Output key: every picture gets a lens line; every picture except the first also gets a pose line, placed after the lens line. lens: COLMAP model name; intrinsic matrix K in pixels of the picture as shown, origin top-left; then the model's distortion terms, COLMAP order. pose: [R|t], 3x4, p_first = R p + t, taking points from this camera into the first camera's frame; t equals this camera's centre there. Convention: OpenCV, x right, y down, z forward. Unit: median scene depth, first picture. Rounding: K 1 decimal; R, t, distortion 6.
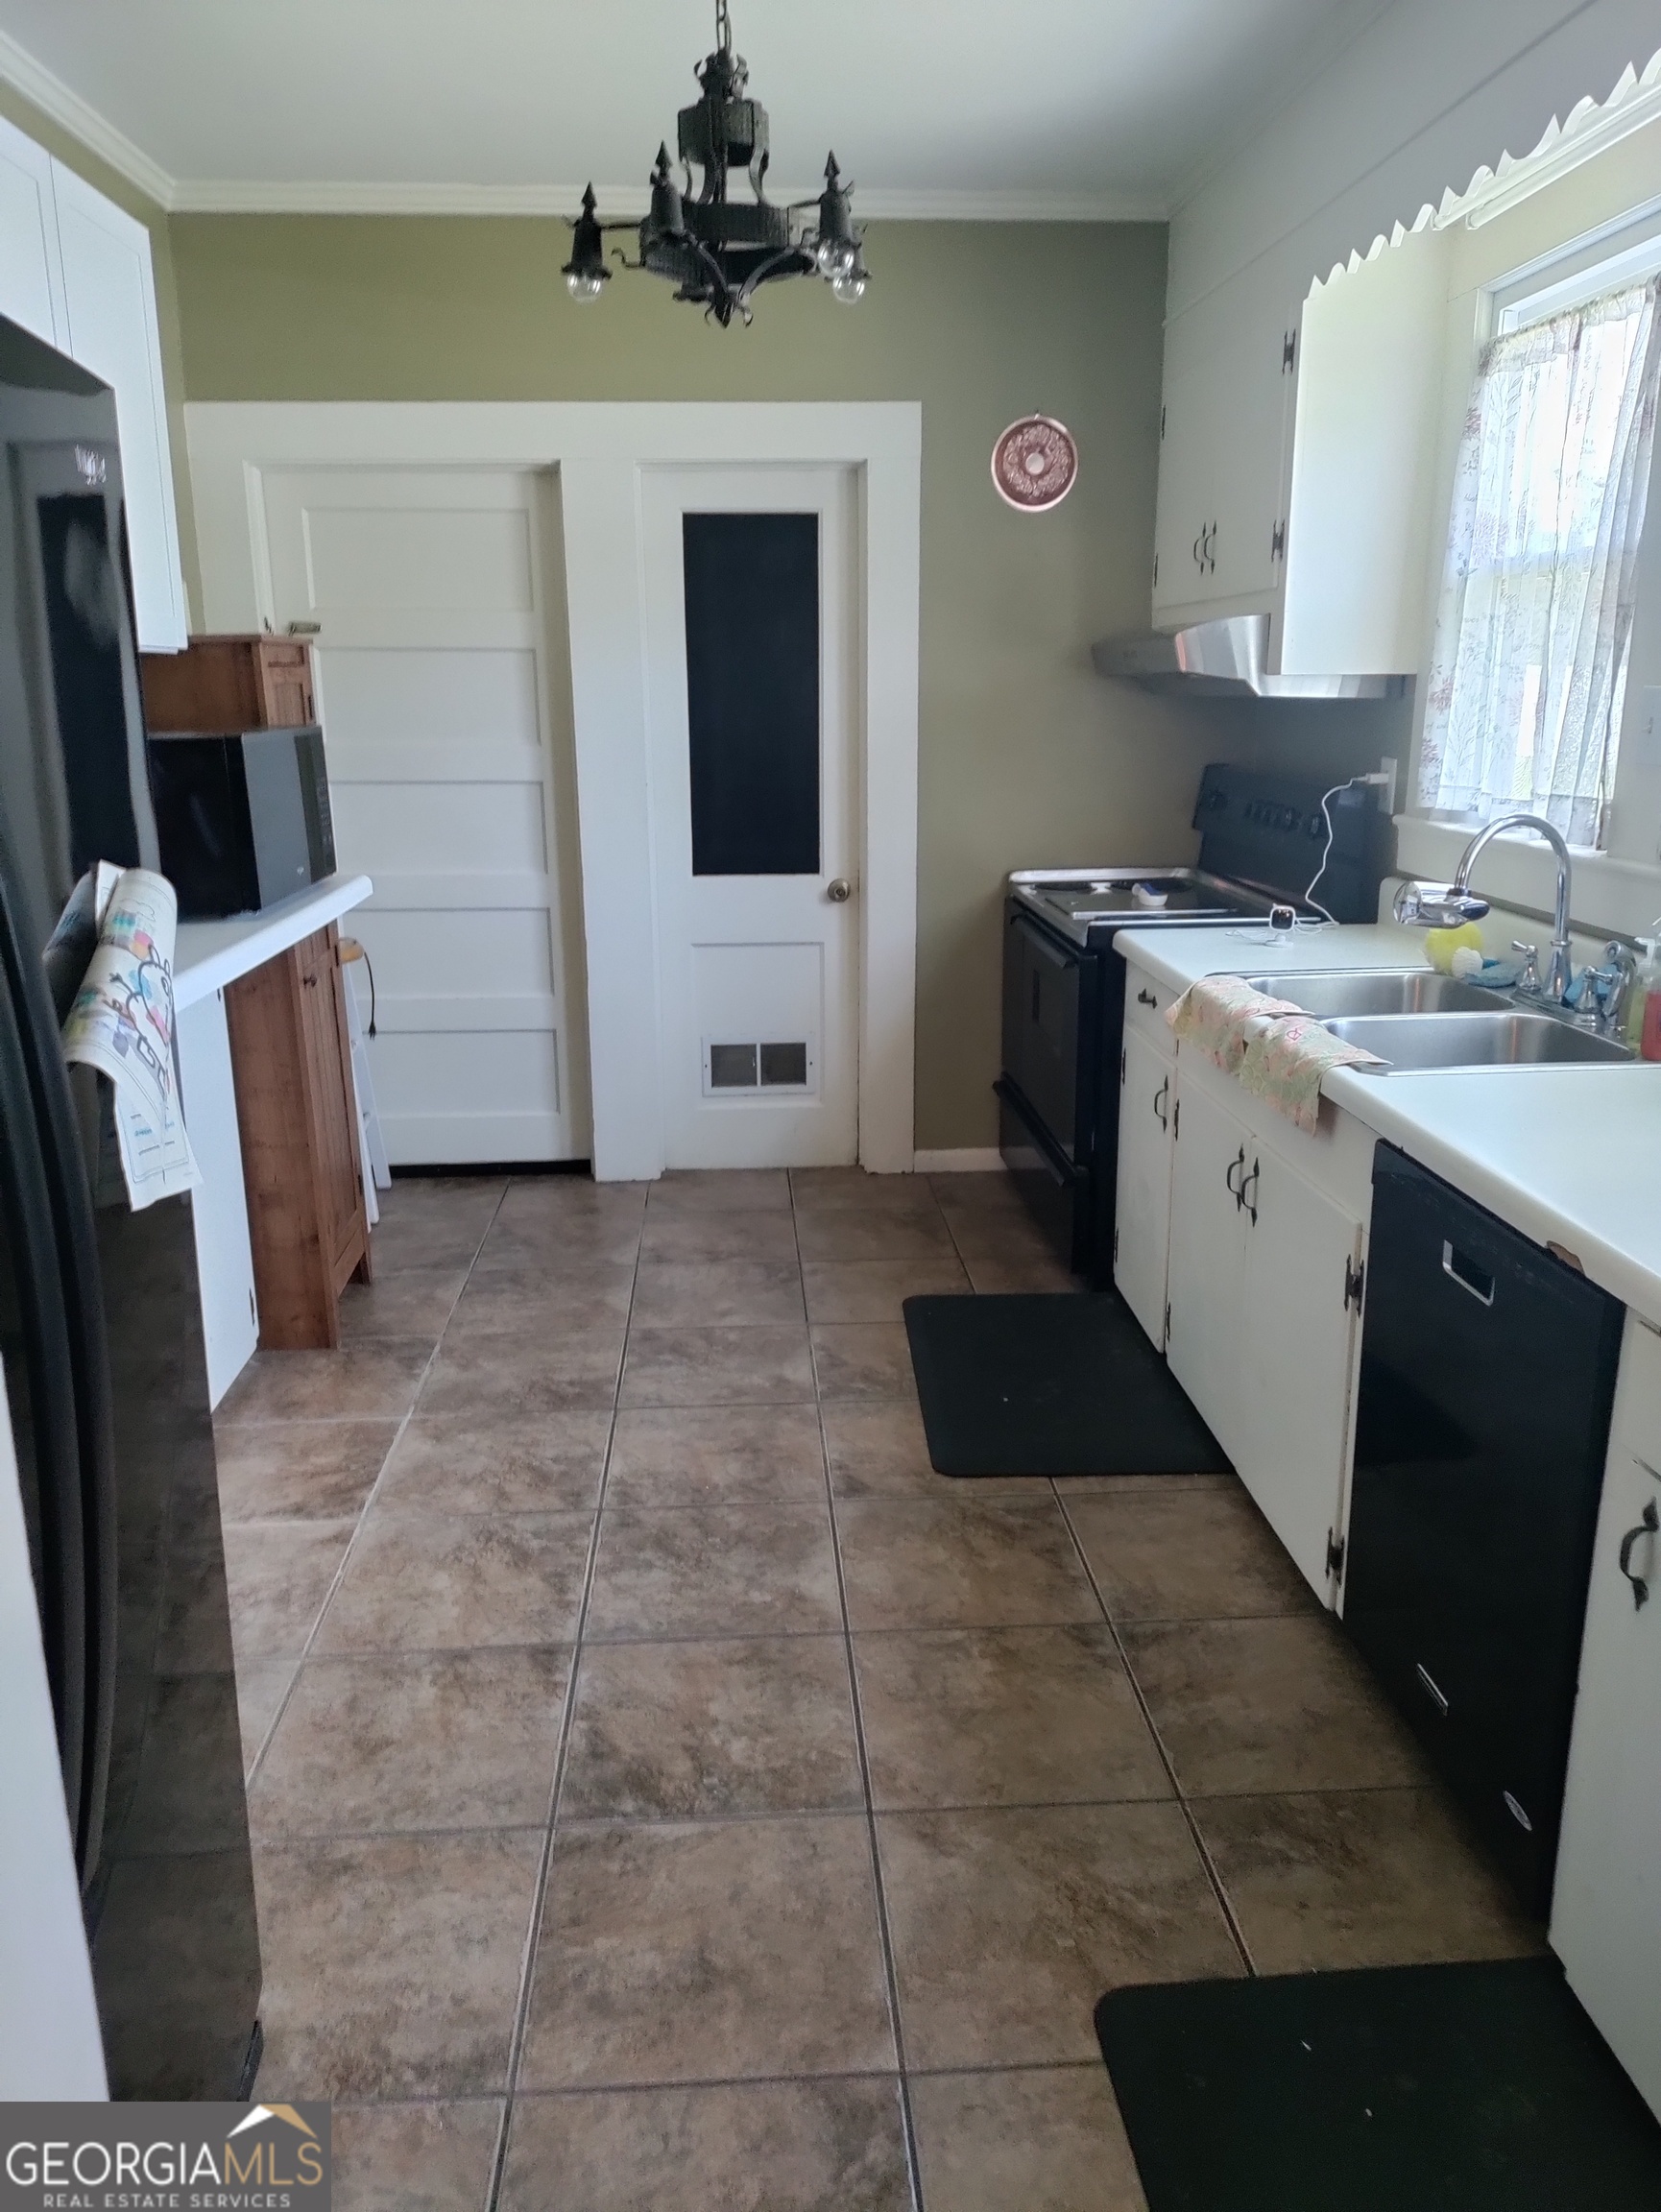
lens RADIAL K [[1588.6, 0, 830.5], [0, 1588.6, 1106.0], [0, 0, 1]] dist [0.095946, -0.159193]
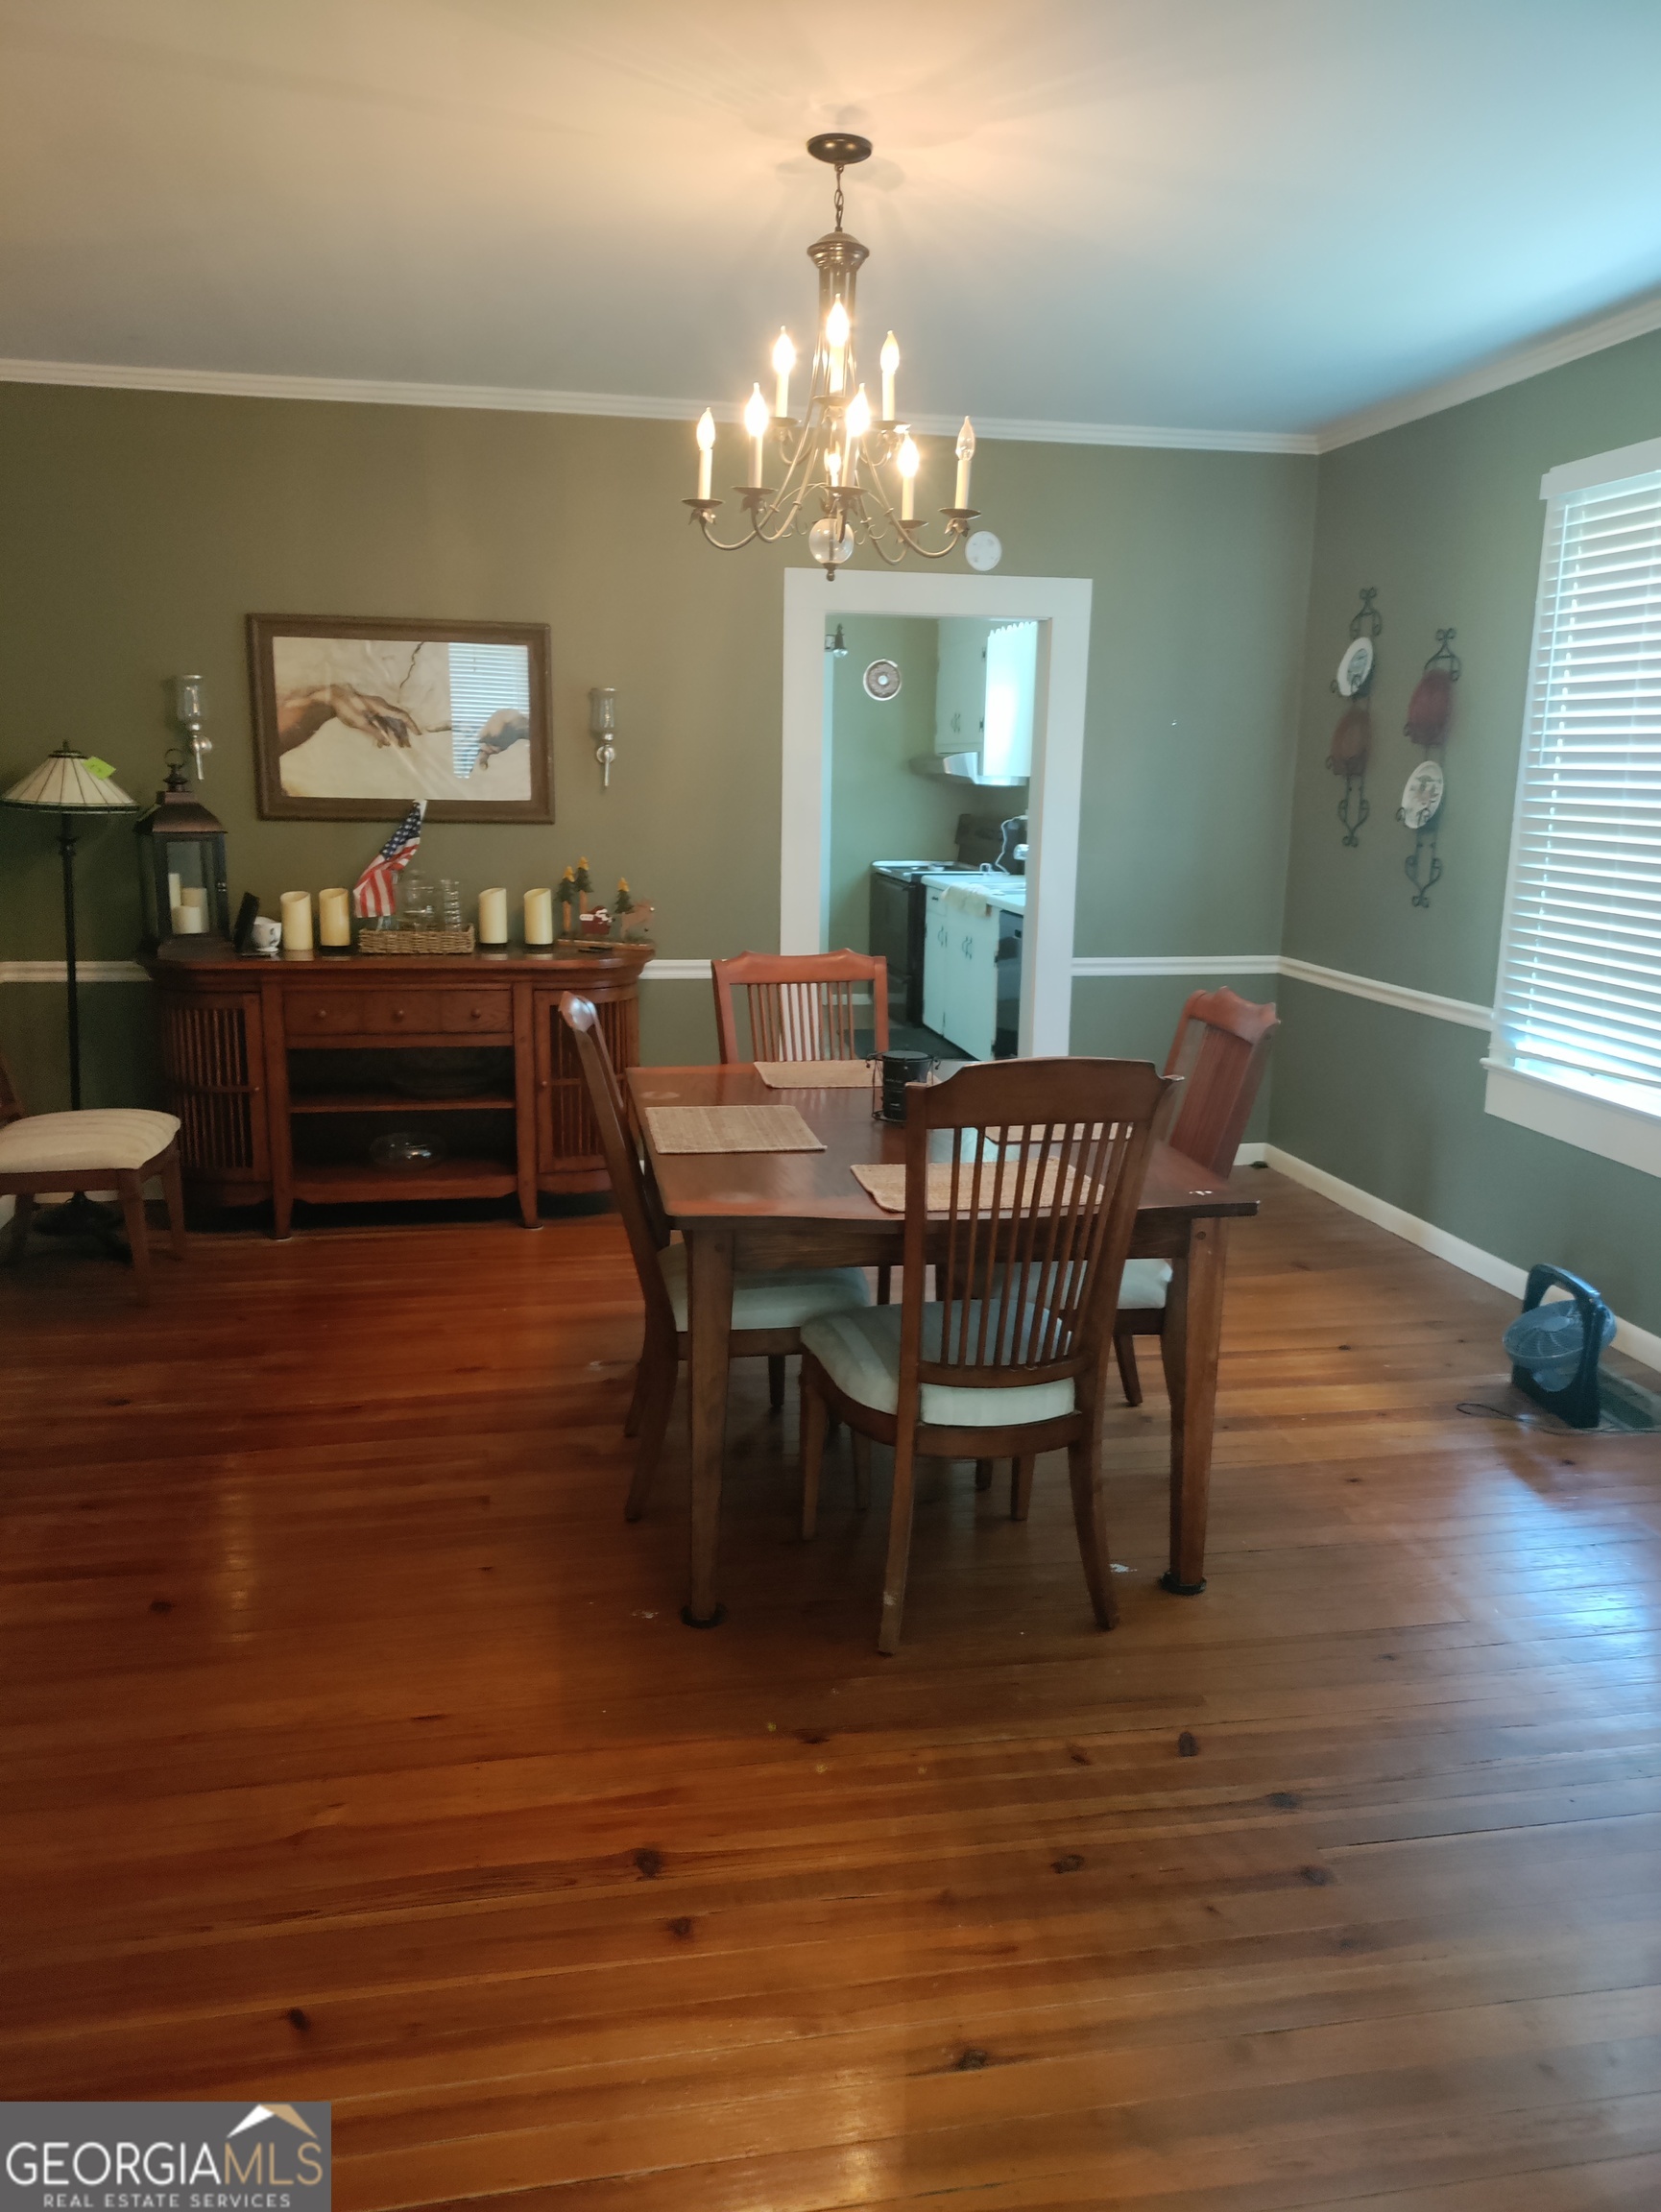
lens RADIAL K [[1588.6, 0, 830.5], [0, 1588.6, 1106.0], [0, 0, 1]] dist [0.095946, -0.159193]
pose [[0.992127, -0.004731, 0.125145, -0.233580], [0.010963, 0.998731, -0.049159, 0.312531], [-0.124754, 0.050144, 0.990920, -1.205373]]
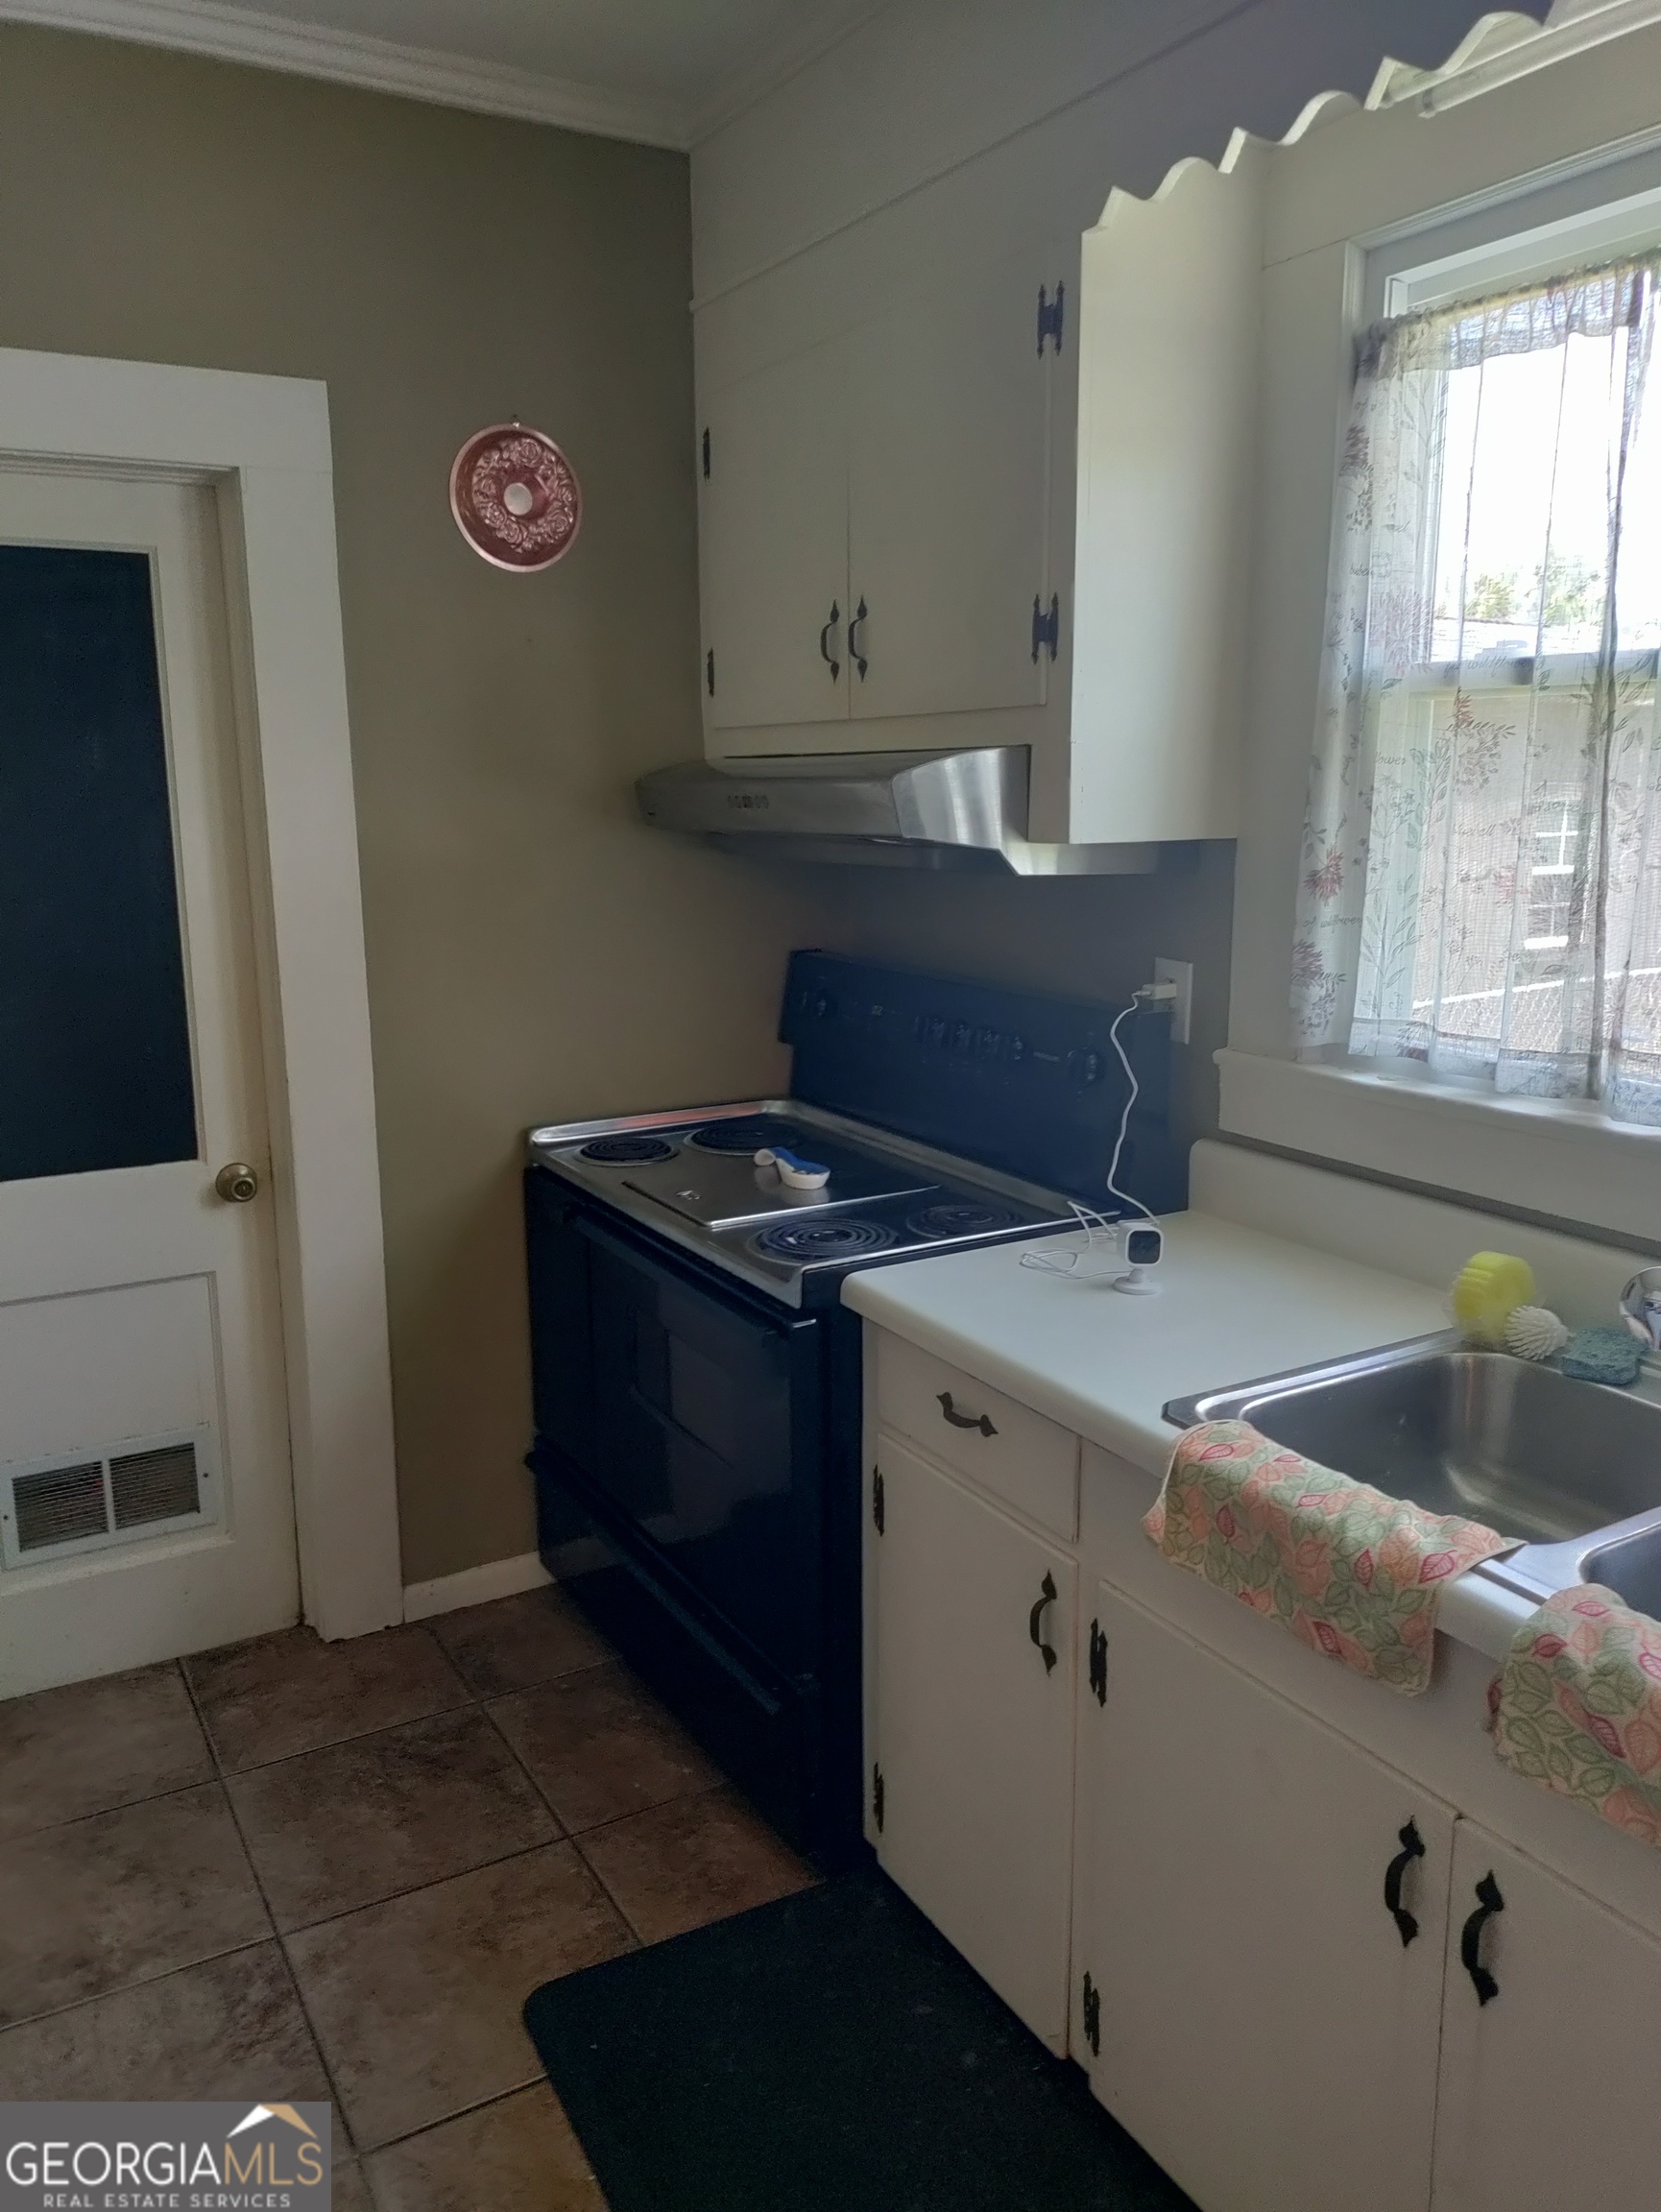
lens RADIAL K [[1588.6, 0, 830.5], [0, 1588.6, 1106.0], [0, 0, 1]] dist [0.095946, -0.159193]
pose [[0.892733, -0.088873, 0.441735, -0.064130], [0.117241, 0.992404, -0.037279, -0.127318], [-0.435067, 0.085070, 0.896371, 0.407620]]
